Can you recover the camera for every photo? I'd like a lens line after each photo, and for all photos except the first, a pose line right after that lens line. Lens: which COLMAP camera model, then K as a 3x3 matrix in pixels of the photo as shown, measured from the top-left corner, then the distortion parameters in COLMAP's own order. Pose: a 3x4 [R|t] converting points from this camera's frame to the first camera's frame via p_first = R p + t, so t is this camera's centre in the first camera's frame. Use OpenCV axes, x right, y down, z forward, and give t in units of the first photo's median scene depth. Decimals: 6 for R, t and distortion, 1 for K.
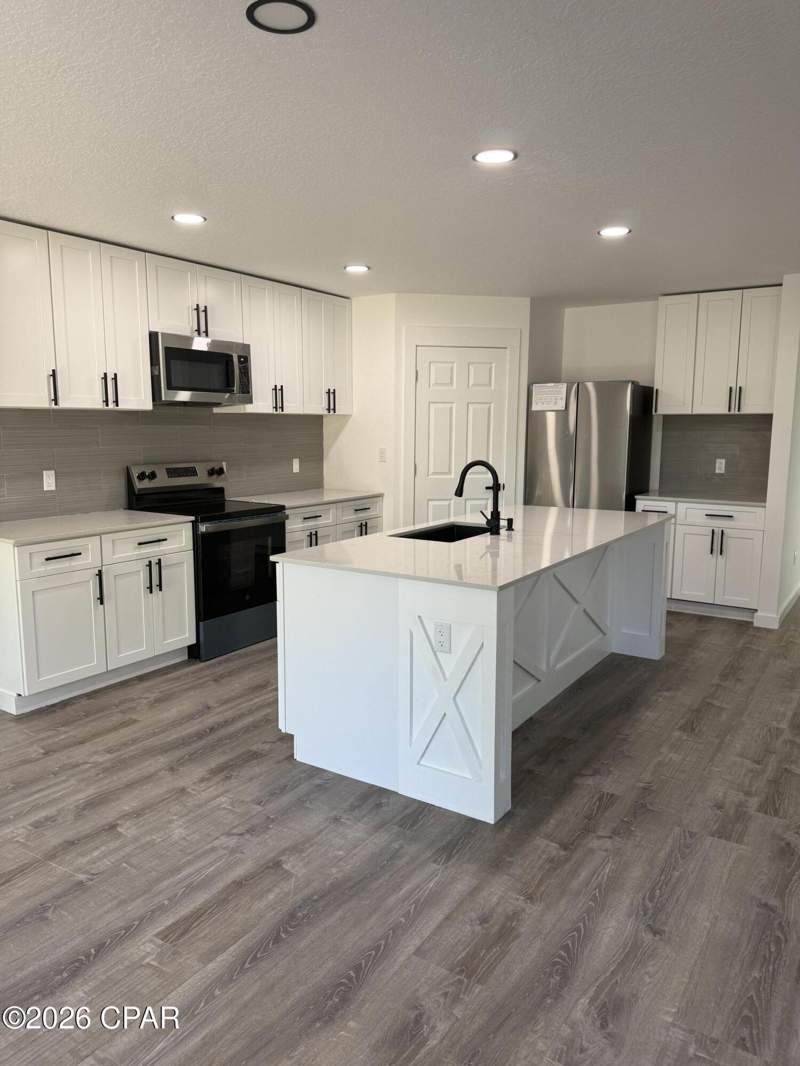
lens RADIAL K [[747.9, 0, 400.0], [0, 747.9, 533.0], [0, 0, 1]] dist [0.031186, -0.036840]
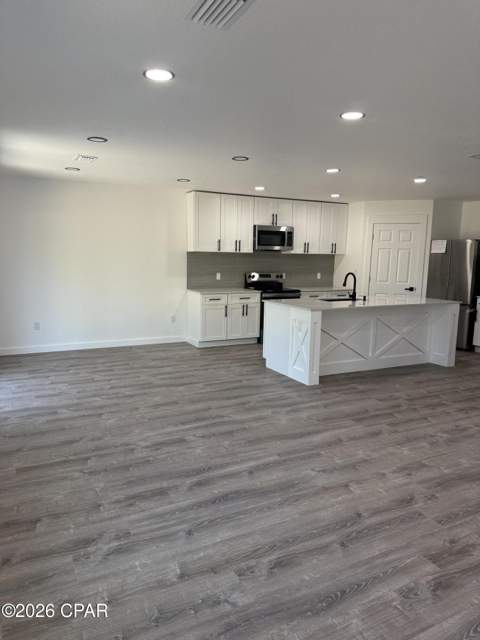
lens RADIAL K [[443.1, 0, 240.0], [0, 443.1, 320.0], [0, 0, 1]] dist [0.082091, -0.115316]
pose [[0.868635, 0.080557, -0.488860, 0.641519], [-0.083469, 0.996384, 0.015877, 0.090279], [0.488371, 0.027014, 0.872218, -0.647863]]
